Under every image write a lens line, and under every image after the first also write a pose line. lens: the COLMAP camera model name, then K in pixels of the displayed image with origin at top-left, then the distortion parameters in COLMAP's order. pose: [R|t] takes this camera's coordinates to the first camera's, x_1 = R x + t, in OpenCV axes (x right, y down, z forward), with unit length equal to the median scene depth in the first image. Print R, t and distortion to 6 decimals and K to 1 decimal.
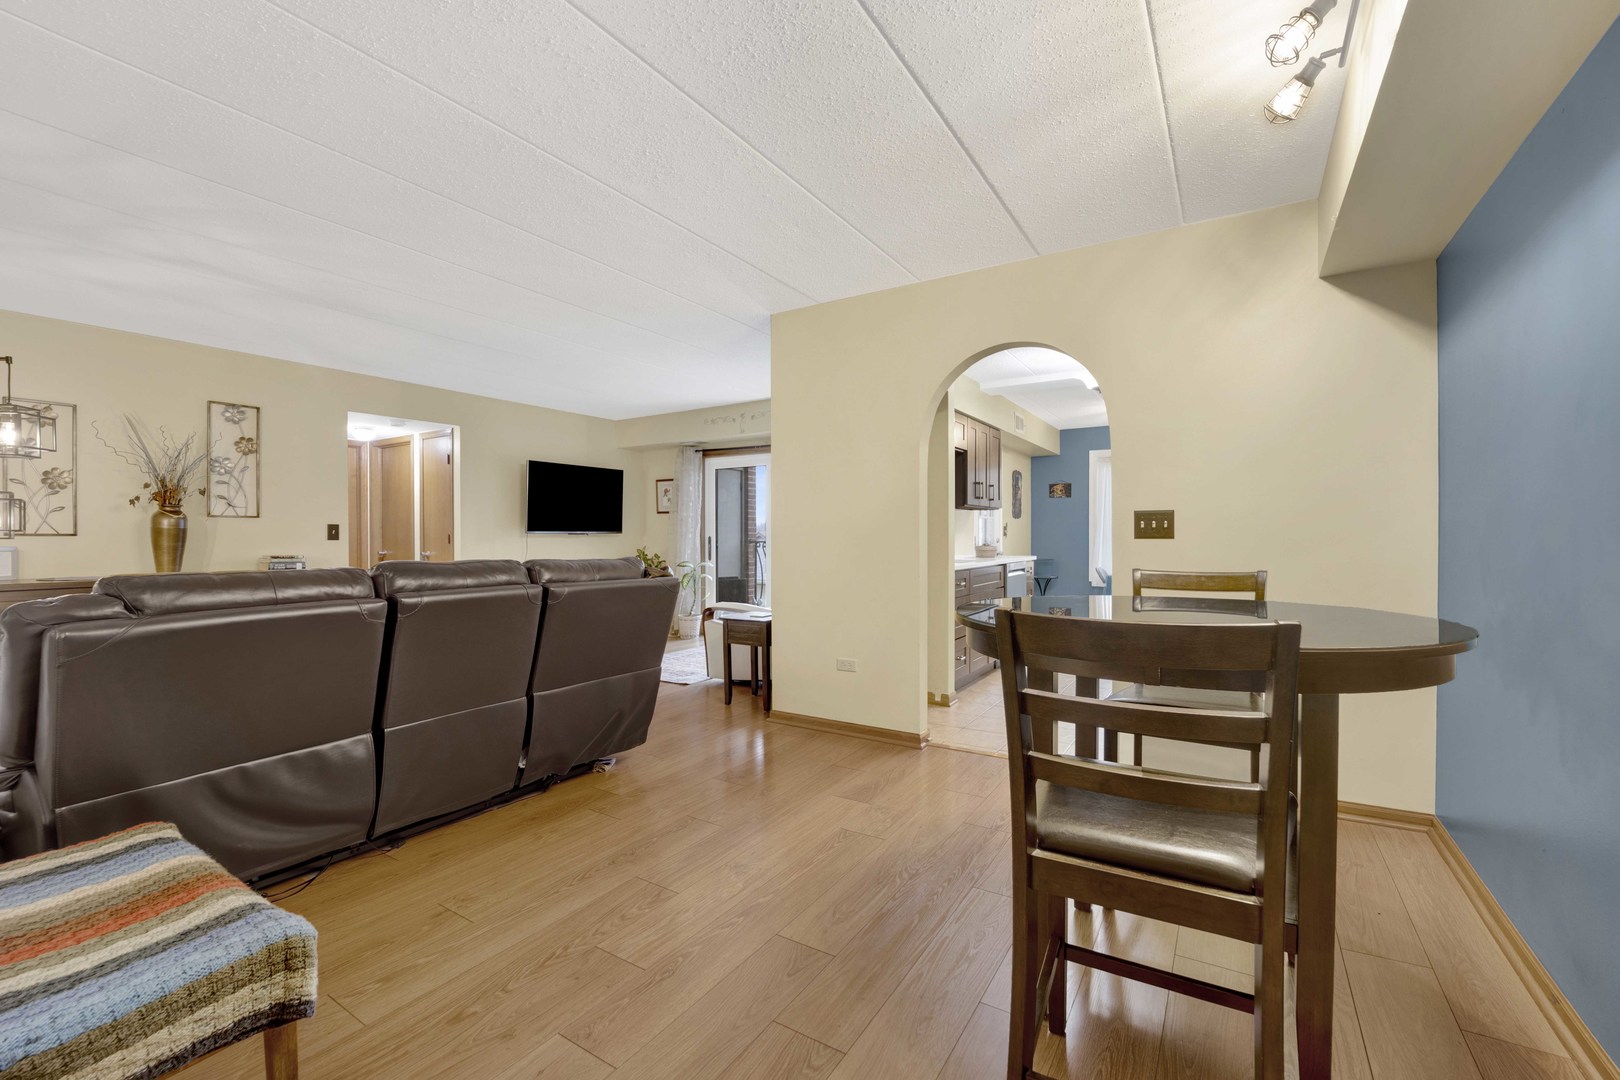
lens RADIAL K [[668.7, 0, 800.0], [0, 668.7, 535.6], [0, 0, 1]] dist [-0.019690, 0.000229]
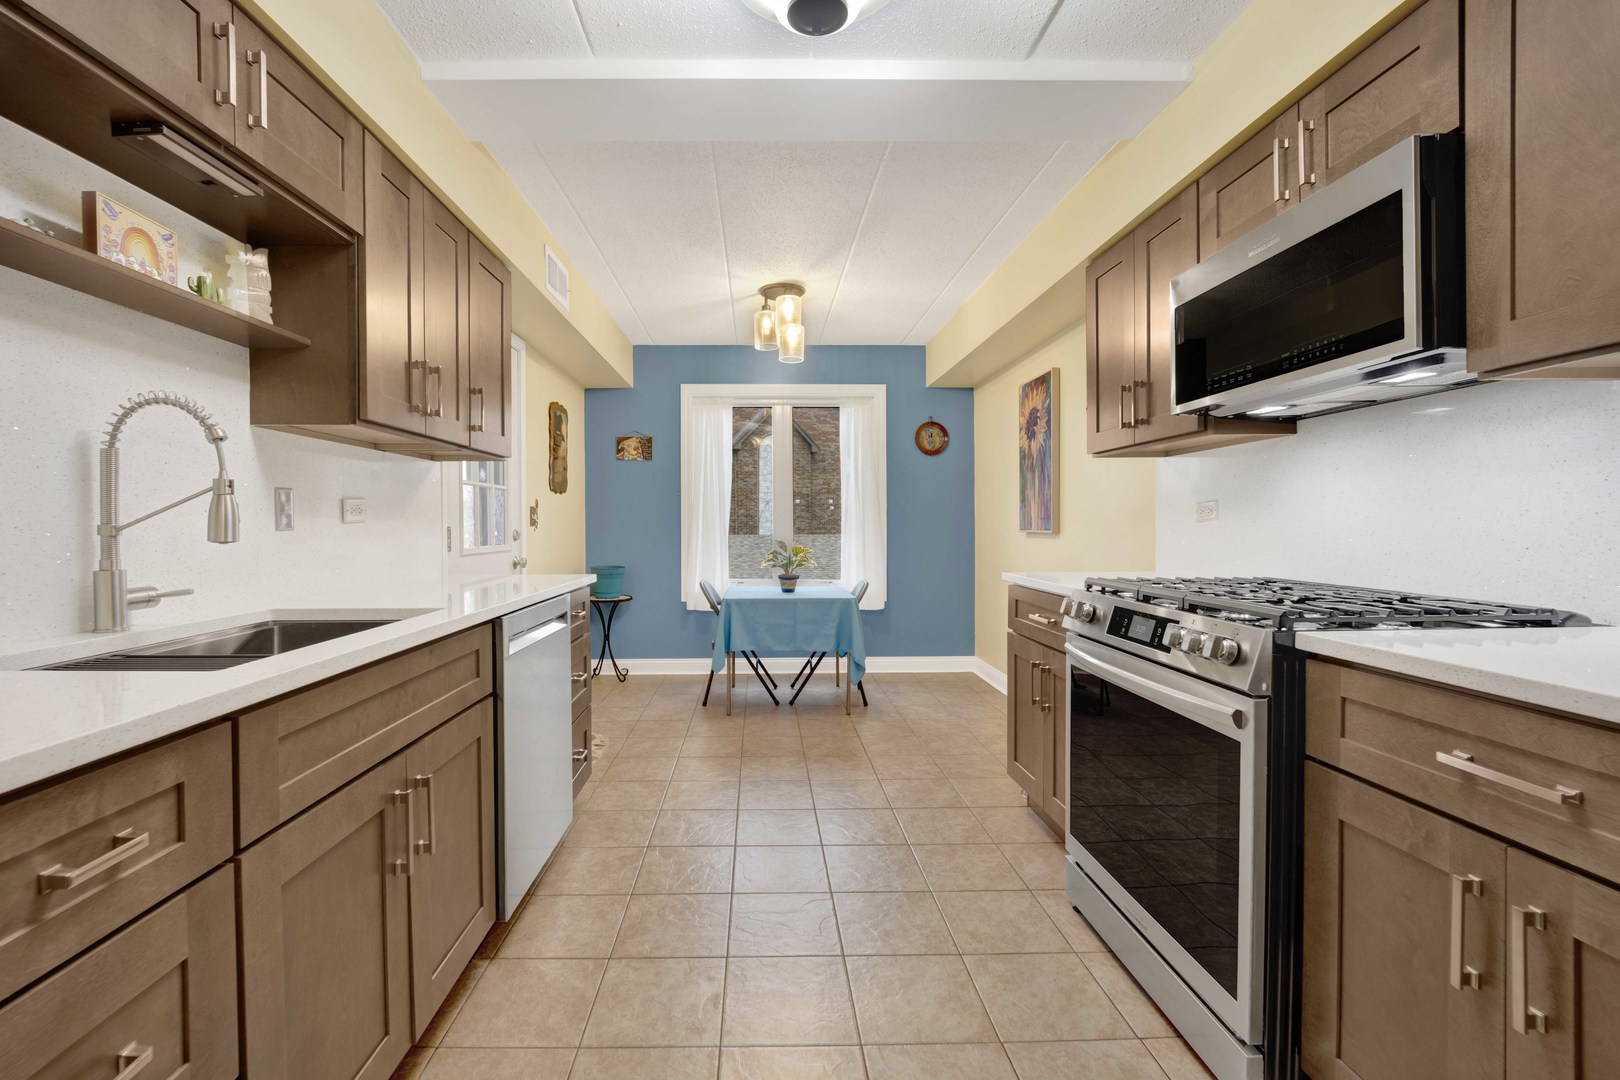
lens RADIAL K [[668.7, 0, 800.0], [0, 668.7, 535.6], [0, 0, 1]] dist [-0.019690, 0.000229]
pose [[0.801534, -0.011053, 0.597847, 0.159135], [0.004846, 0.999916, 0.011989, 0.002286], [-0.597930, -0.006712, 0.801520, 0.452507]]
